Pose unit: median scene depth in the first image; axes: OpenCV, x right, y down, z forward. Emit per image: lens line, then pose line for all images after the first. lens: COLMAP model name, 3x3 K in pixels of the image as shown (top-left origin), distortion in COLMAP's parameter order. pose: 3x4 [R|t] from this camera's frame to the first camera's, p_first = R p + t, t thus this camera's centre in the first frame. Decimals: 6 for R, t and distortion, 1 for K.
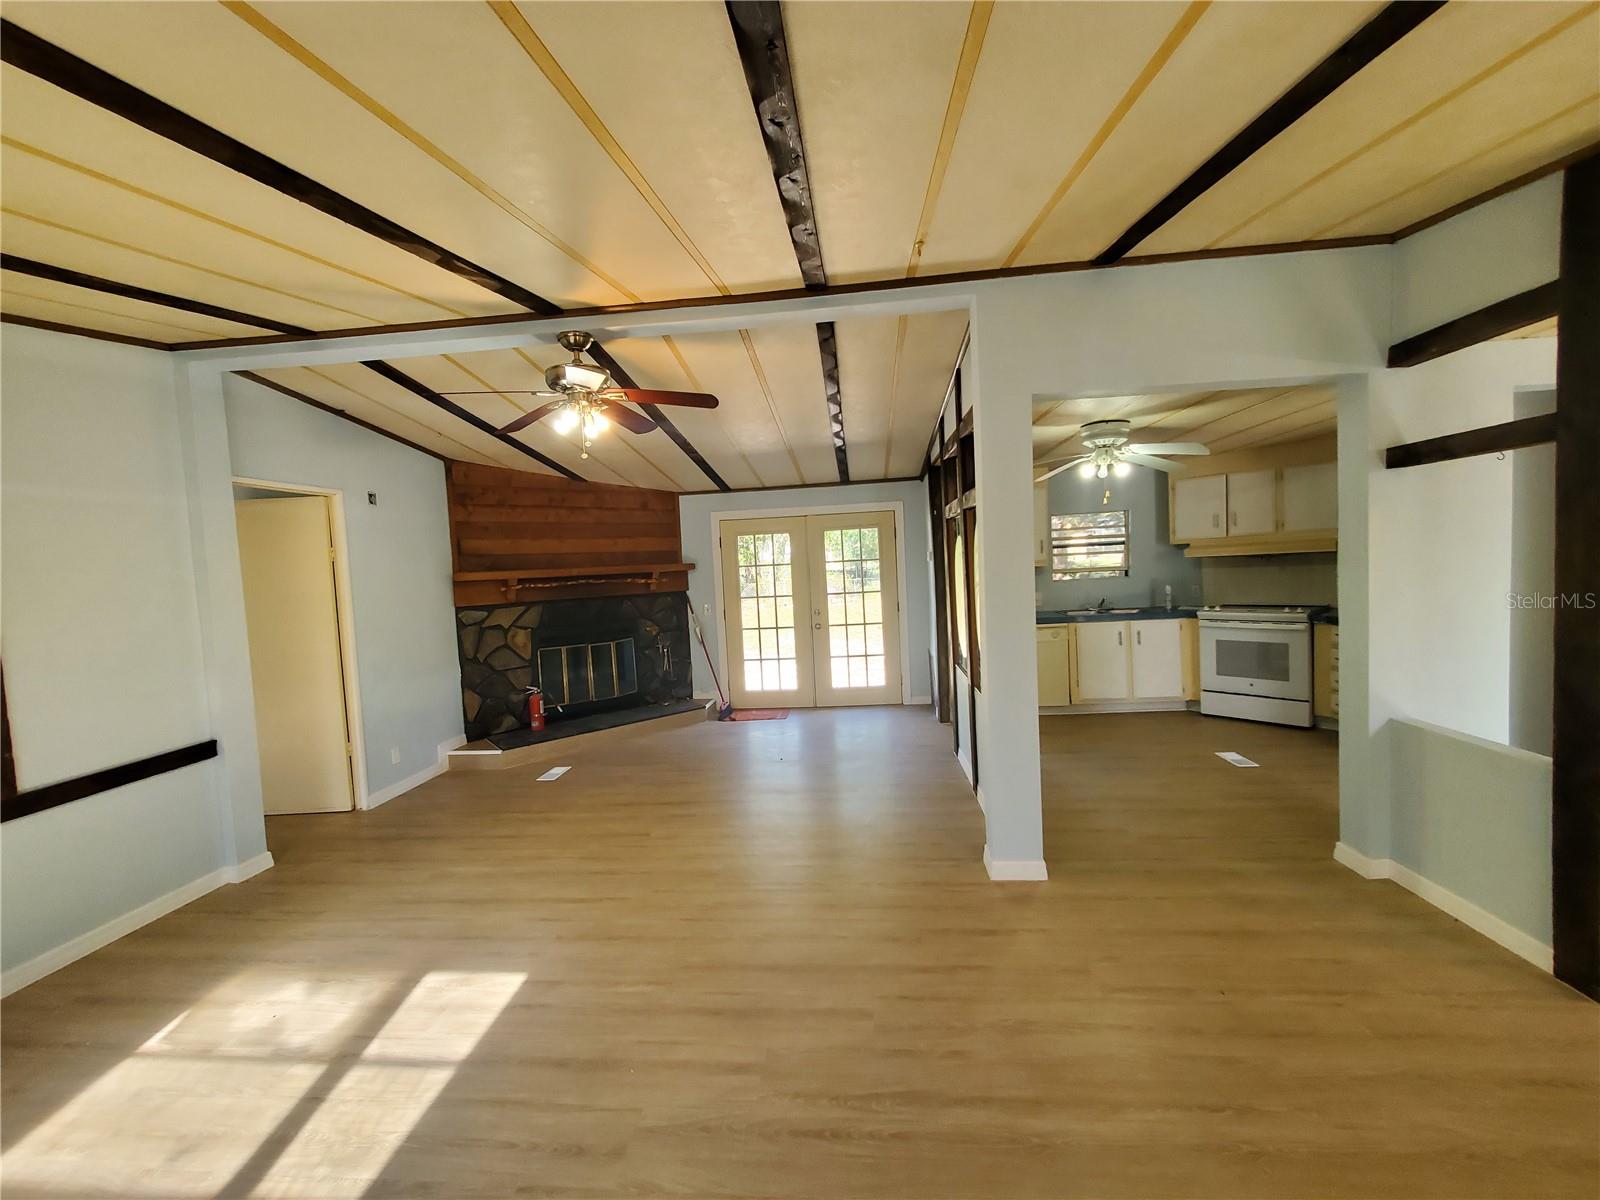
lens RADIAL K [[631.3, 0, 806.3], [0, 631.3, 599.0], [0, 0, 1]] dist [0.003641, -0.001957]
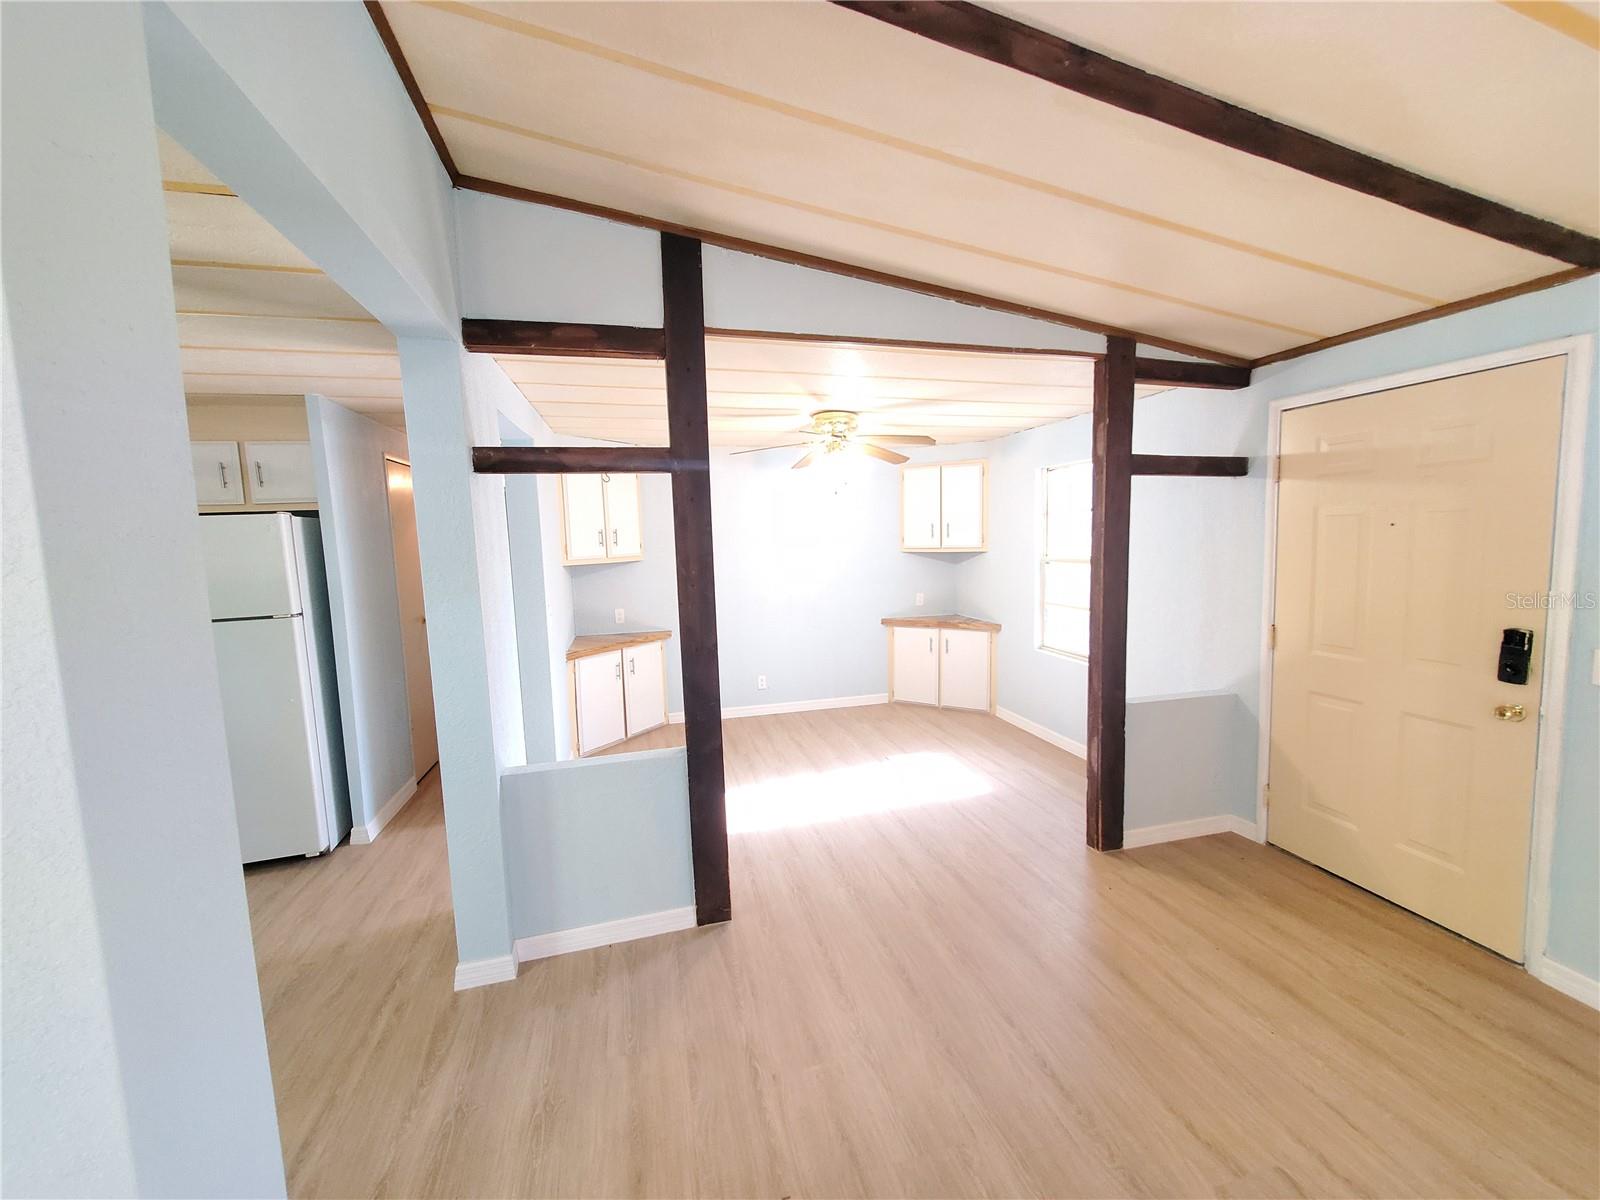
lens RADIAL K [[631.3, 0, 805.0], [0, 631.3, 597.5], [0, 0, 1]] dist [0.003641, -0.001957]
pose [[-0.343684, -0.034304, 0.938459, 0.009623], [0.104203, 0.991768, 0.074414, -0.032270], [-0.933286, 0.123365, -0.337281, 0.443910]]
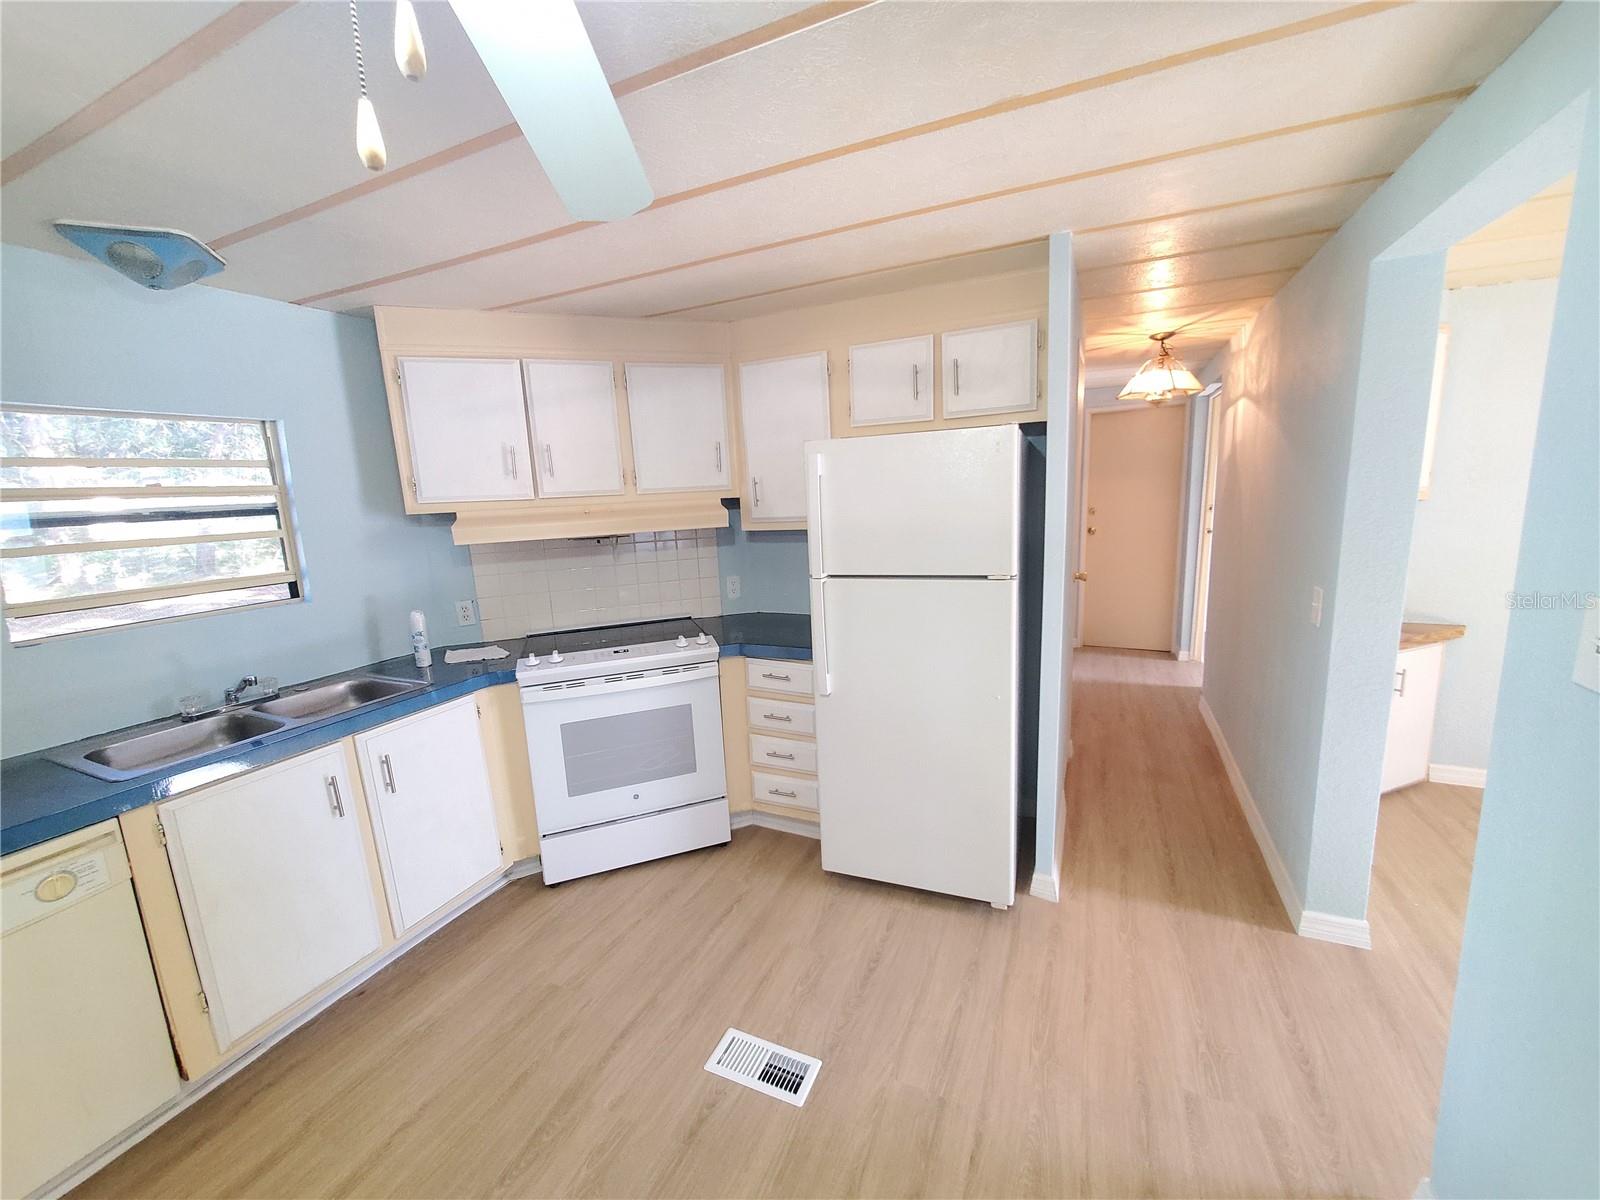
lens RADIAL K [[631.3, 0, 807.2], [0, 631.3, 597.8], [0, 0, 1]] dist [0.003641, -0.001957]
pose [[0.328750, -0.124715, 0.936146, 0.286061], [0.079999, 0.991357, 0.103977, -0.058534], [-0.941023, 0.040708, 0.335886, 0.664847]]
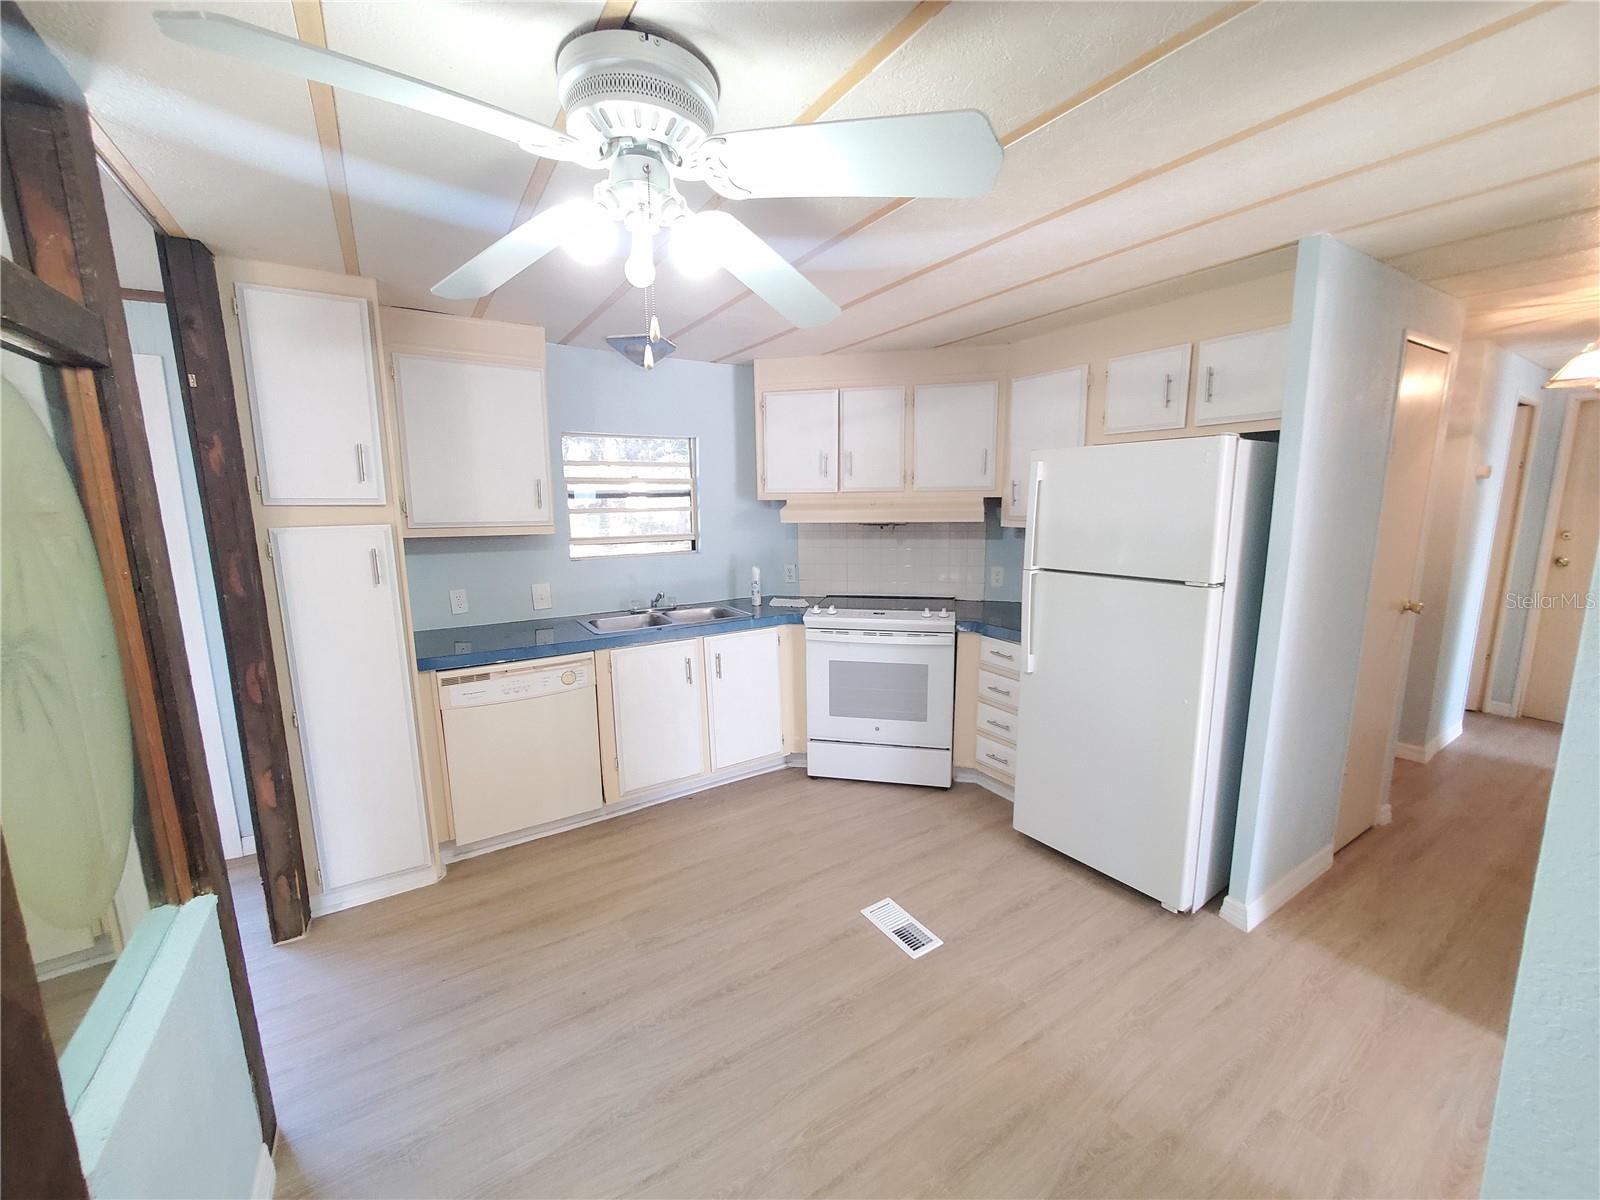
lens RADIAL K [[631.3, 0, 805.9], [0, 631.3, 597.6], [0, 0, 1]] dist [0.003641, -0.001957]
pose [[0.789153, -0.055011, 0.611728, 0.253272], [0.003298, 0.996346, 0.085345, -0.048034], [-0.614188, -0.065333, 0.786451, 0.526648]]
